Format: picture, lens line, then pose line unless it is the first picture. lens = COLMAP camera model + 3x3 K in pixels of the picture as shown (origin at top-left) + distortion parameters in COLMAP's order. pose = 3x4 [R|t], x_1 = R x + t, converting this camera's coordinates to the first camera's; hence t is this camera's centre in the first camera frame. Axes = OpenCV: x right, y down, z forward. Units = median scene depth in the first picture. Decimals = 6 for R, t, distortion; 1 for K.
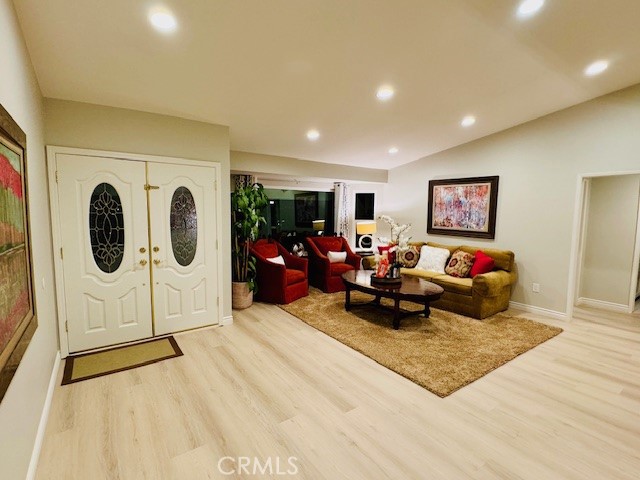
lens RADIAL K [[313.4, 0, 320.0], [0, 313.4, 240.0], [0, 0, 1]] dist [-0.002270, -0.000179]
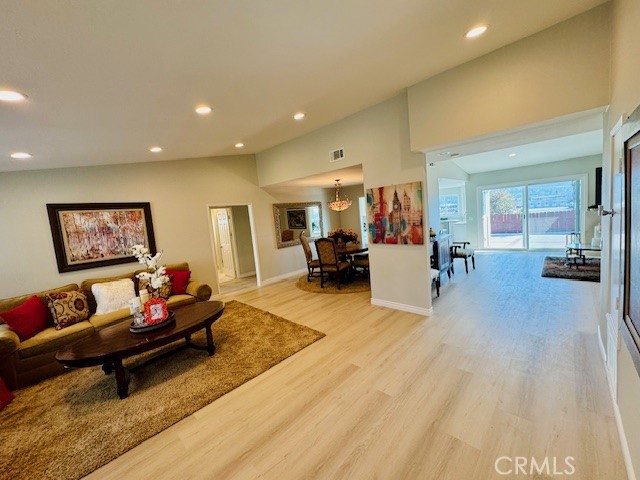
lens RADIAL K [[255.0, 0, 320.0], [0, 255.0, 240.0], [0, 0, 1]] dist [-0.000683, 0.000148]
pose [[-0.178656, -0.096508, 0.979167, -0.422240], [0.177154, 0.975759, 0.128495, -0.079412], [-0.967832, 0.196420, -0.157228, 0.554552]]
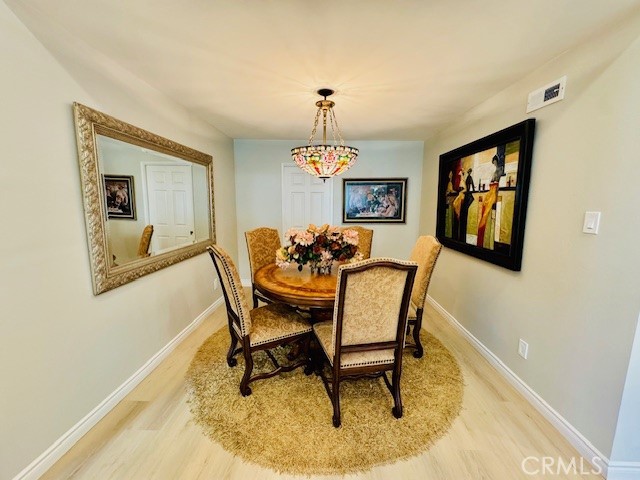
lens RADIAL K [[255.0, 0, 320.0], [0, 255.0, 240.0], [0, 0, 1]] dist [-0.000683, 0.000148]
pose [[-0.785364, -0.110040, 0.609176, 0.462419], [0.038755, 0.973403, 0.225797, -0.038336], [-0.617820, 0.200941, -0.760211, 0.624940]]
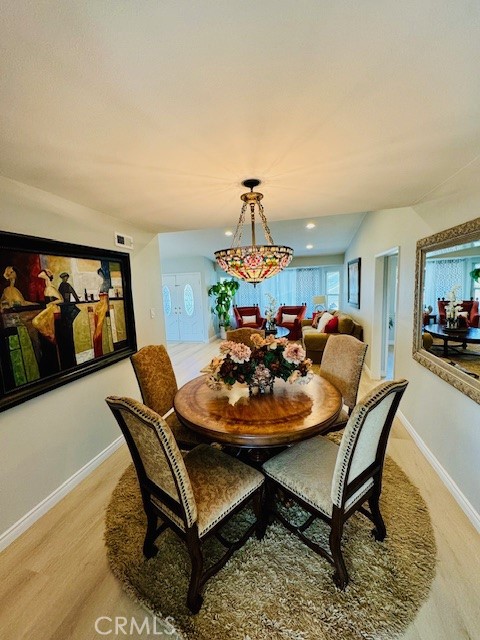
lens RADIAL K [[255.0, 0, 240.0], [0, 255.0, 320.0], [0, 0, 1]] dist [-0.000683, 0.000148]
pose [[0.629695, 0.062074, -0.774359, 1.011452], [-0.024450, 0.997892, 0.060111, -0.010119], [0.776458, -0.018919, 0.629885, 0.015347]]
